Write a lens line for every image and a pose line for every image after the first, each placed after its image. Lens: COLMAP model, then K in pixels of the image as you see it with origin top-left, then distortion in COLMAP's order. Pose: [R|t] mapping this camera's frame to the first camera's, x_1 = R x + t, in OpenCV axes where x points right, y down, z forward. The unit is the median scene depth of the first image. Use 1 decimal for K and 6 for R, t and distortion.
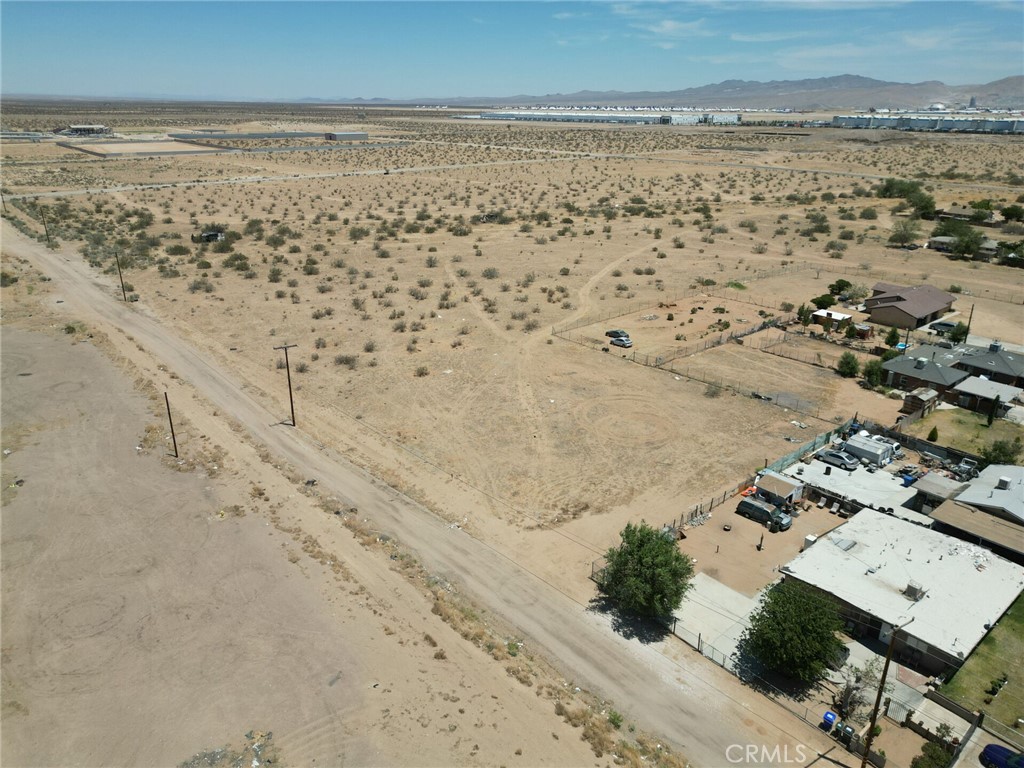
lens RADIAL K [[714.8, 0, 507.4], [0, 714.8, 390.1], [0, 0, 1]] dist [0.069972, -0.067139]
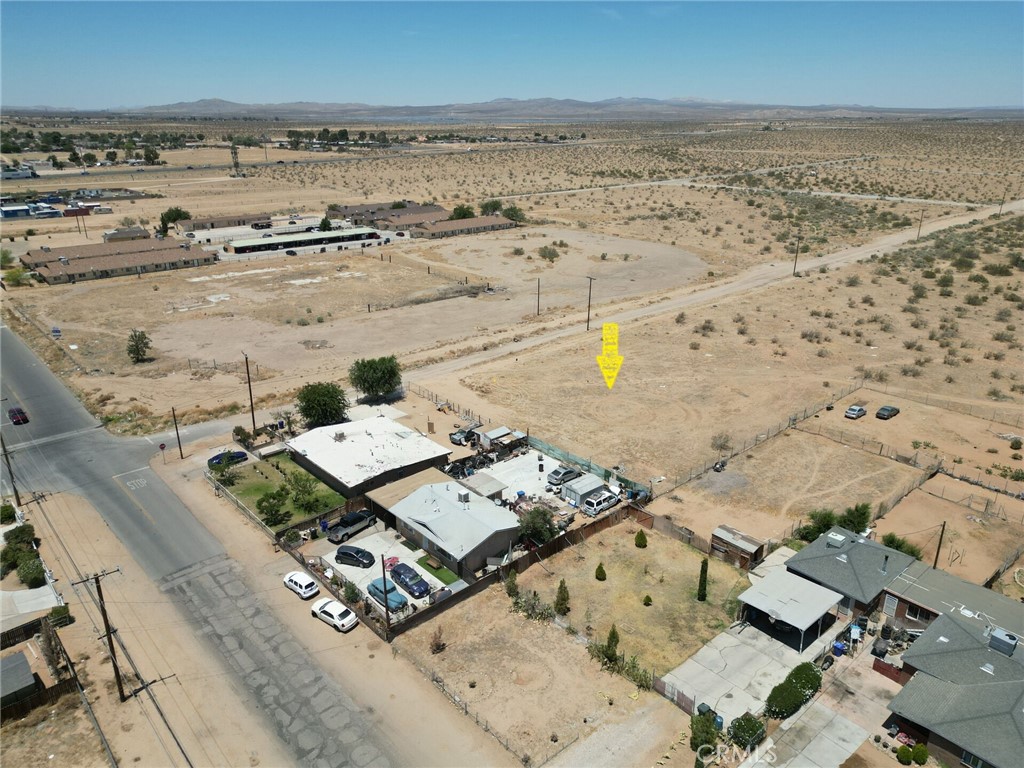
lens RADIAL K [[714.8, 0, 507.4], [0, 714.8, 390.1], [0, 0, 1]] dist [0.069972, -0.067139]
pose [[0.026579, 0.357842, -0.933404, 0.991724], [-0.371782, 0.870293, 0.323060, -0.226365], [0.927939, 0.338436, 0.156171, 0.524929]]
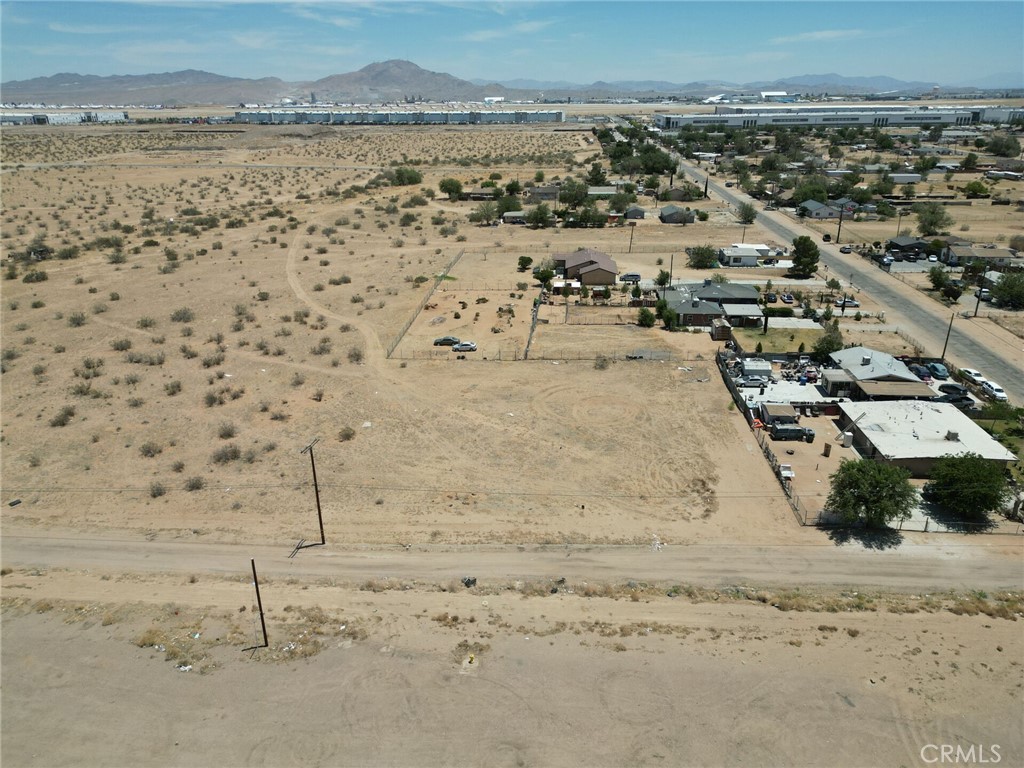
lens RADIAL K [[714.8, 0, 507.4], [0, 714.8, 390.1], [0, 0, 1]] dist [0.069972, -0.067139]
pose [[0.705042, -0.280057, 0.651524, -0.502142], [0.276403, 0.954584, 0.111221, -0.111950], [-0.653083, 0.101667, 0.750431, 0.234990]]
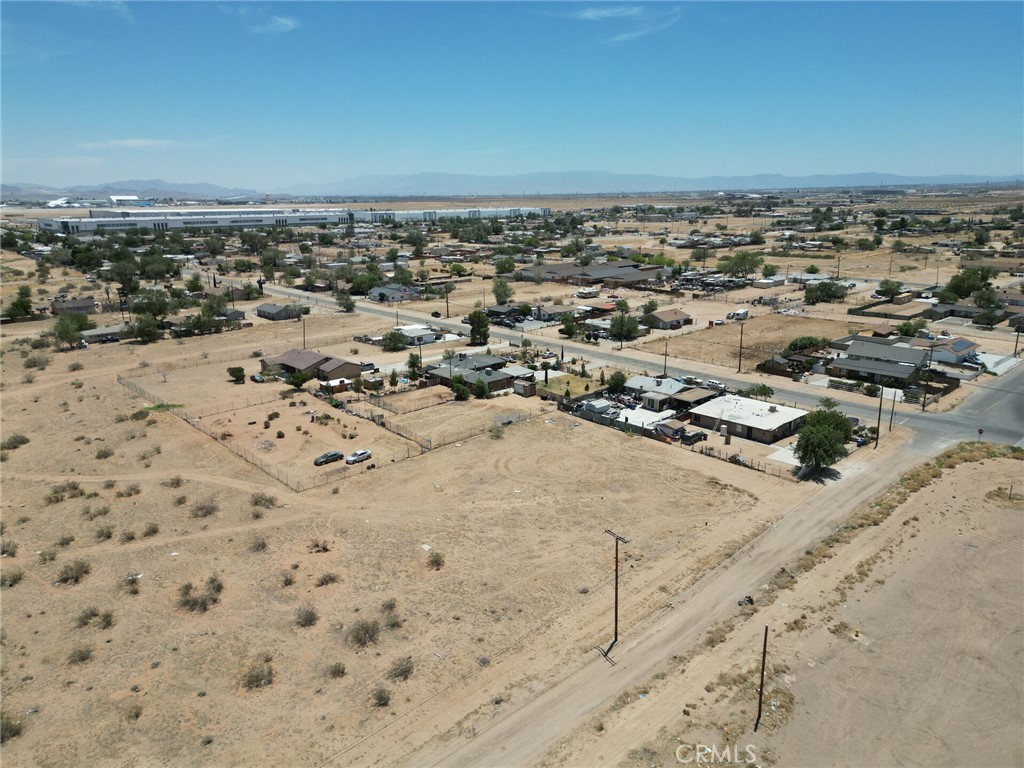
lens RADIAL K [[714.8, 0, 507.4], [0, 714.8, 390.1], [0, 0, 1]] dist [0.069972, -0.067139]
pose [[-0.042547, -0.270017, 0.961915, -0.763064], [0.381505, 0.885440, 0.265424, -0.337963], [-0.923387, 0.378269, 0.065340, 0.789094]]
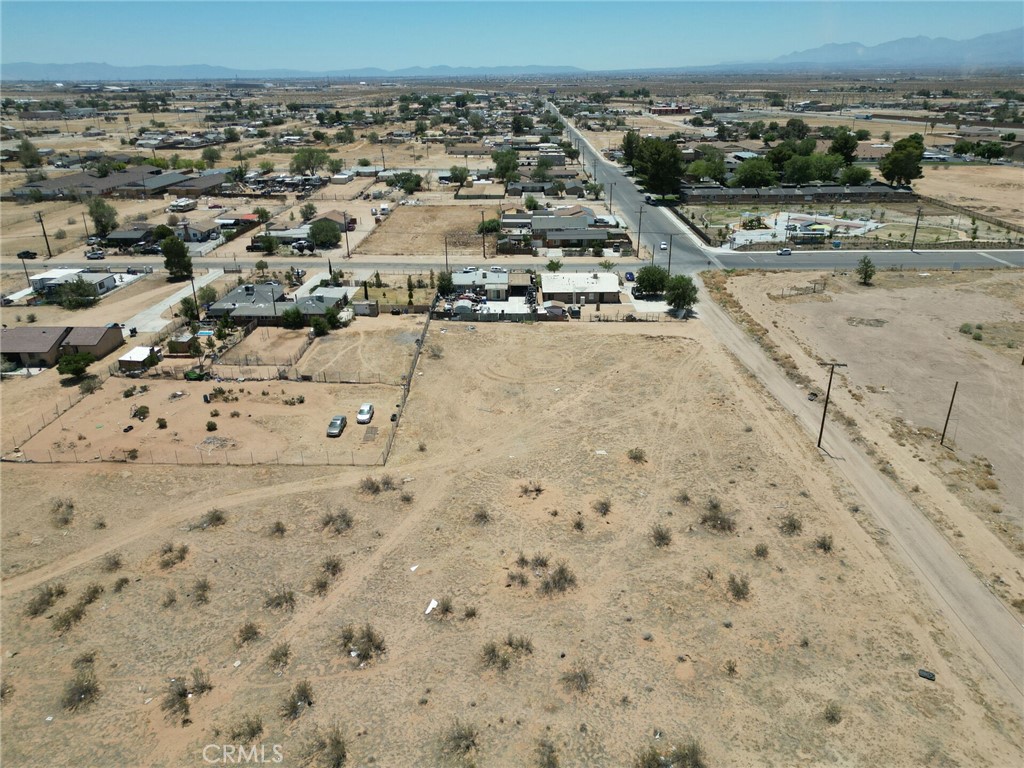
lens RADIAL K [[714.8, 0, 507.4], [0, 714.8, 390.1], [0, 0, 1]] dist [0.069972, -0.067139]
pose [[-0.756282, -0.259444, 0.600606, -0.440609], [0.245483, 0.738411, 0.628083, -0.569816], [-0.606446, 0.622445, -0.494758, 1.369691]]
